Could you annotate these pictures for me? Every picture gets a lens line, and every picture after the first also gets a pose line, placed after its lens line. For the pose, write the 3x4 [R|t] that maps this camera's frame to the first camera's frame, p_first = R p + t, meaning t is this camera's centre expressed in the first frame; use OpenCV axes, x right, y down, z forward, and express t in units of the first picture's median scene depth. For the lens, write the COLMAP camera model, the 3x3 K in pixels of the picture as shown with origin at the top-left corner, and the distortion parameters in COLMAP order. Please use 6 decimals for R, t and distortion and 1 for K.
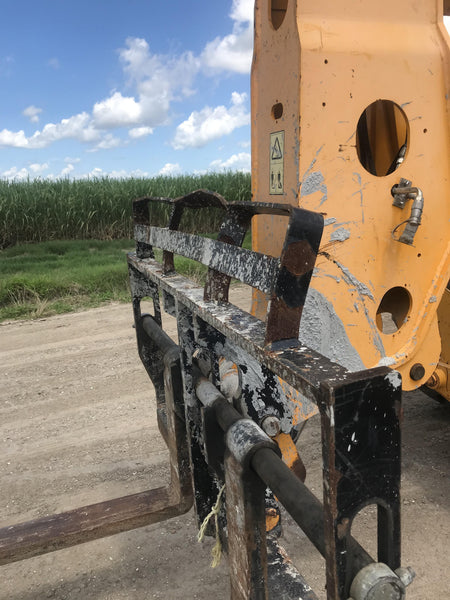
lens RADIAL K [[546.9, 0, 225.0], [0, 546.9, 300.0], [0, 0, 1]] dist [0.052912, 0.009455]
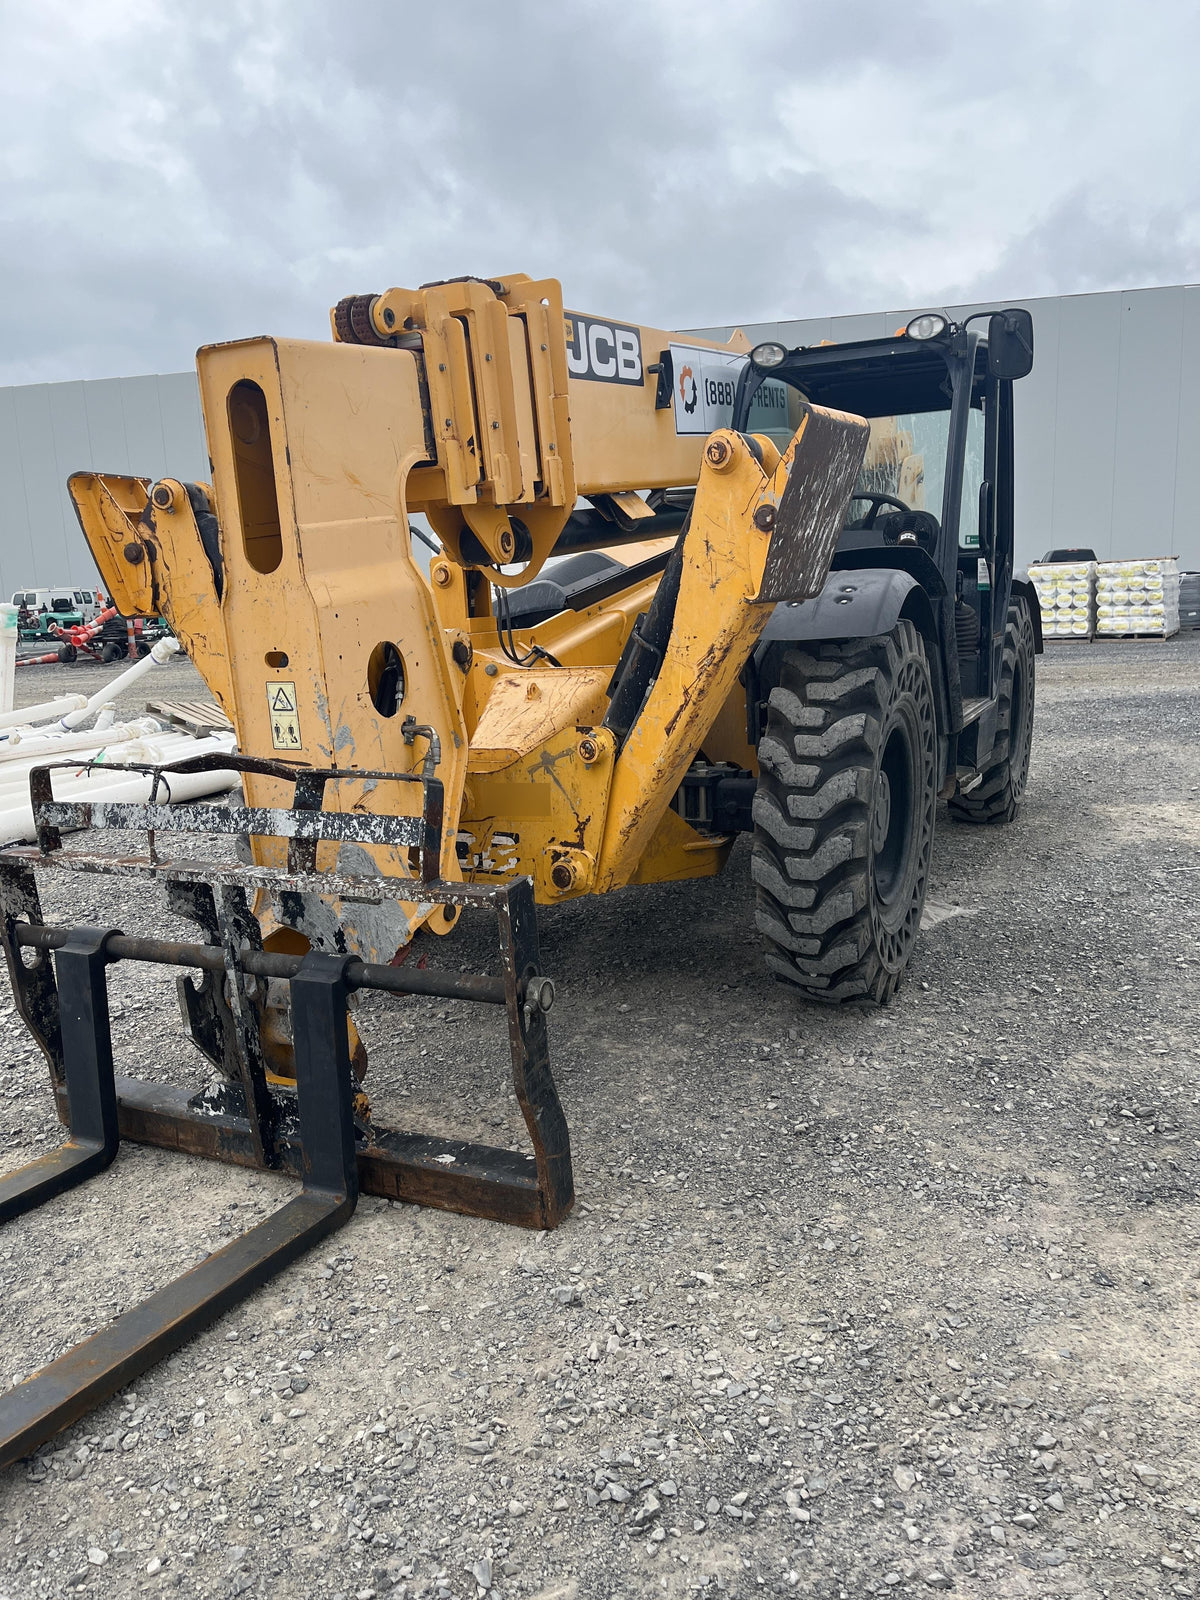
lens RADIAL K [[1303.5, 0, 603.5], [0, 1303.5, 758.9], [0, 0, 1]] dist [0.074004, -0.135202]
pose [[0.749145, -0.149495, 0.645317, -0.919530], [0.199464, 0.979895, -0.004552, -0.066336], [-0.631662, 0.132128, 0.763902, -0.970545]]
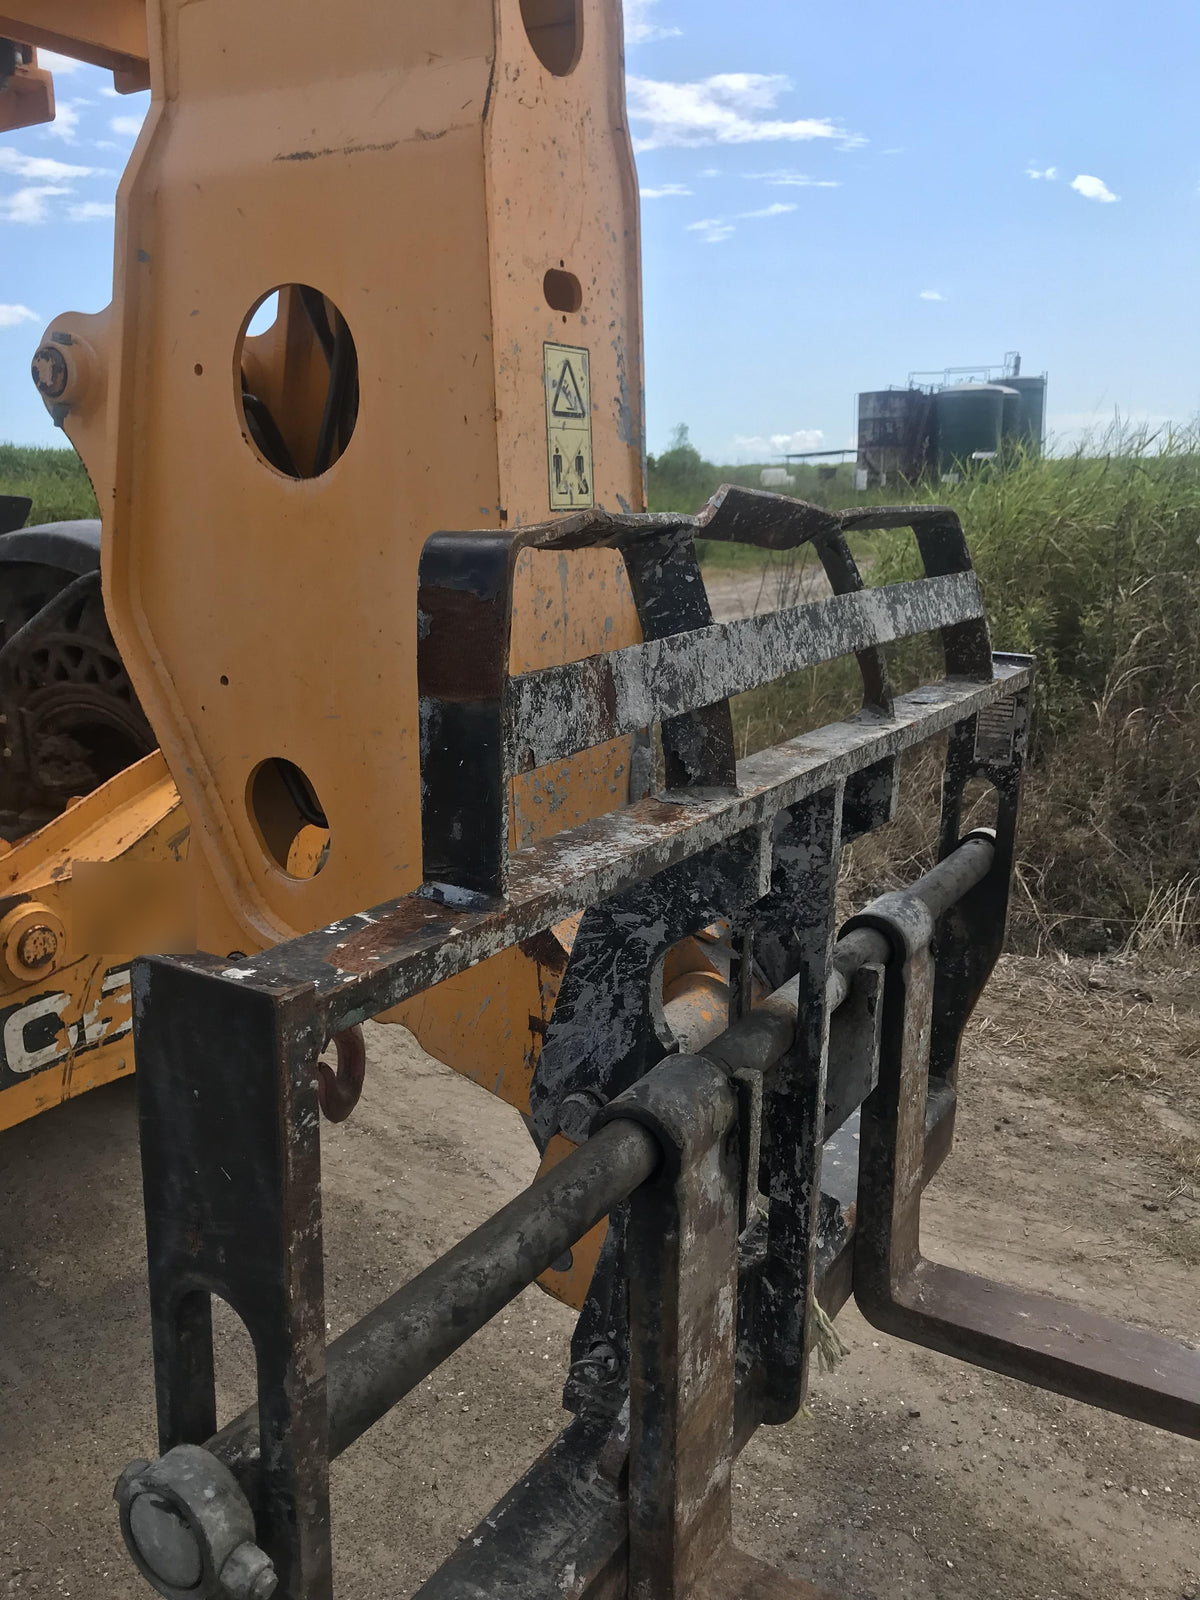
lens RADIAL K [[1458.3, 0, 600.0], [0, 1458.3, 800.0], [0, 0, 1]] dist [0.052912, 0.009455]
pose [[-0.662971, -0.132617, 0.736806, -0.709572], [0.183176, 0.925536, 0.331406, -0.347135], [-0.725890, 0.354678, -0.589311, 1.695197]]
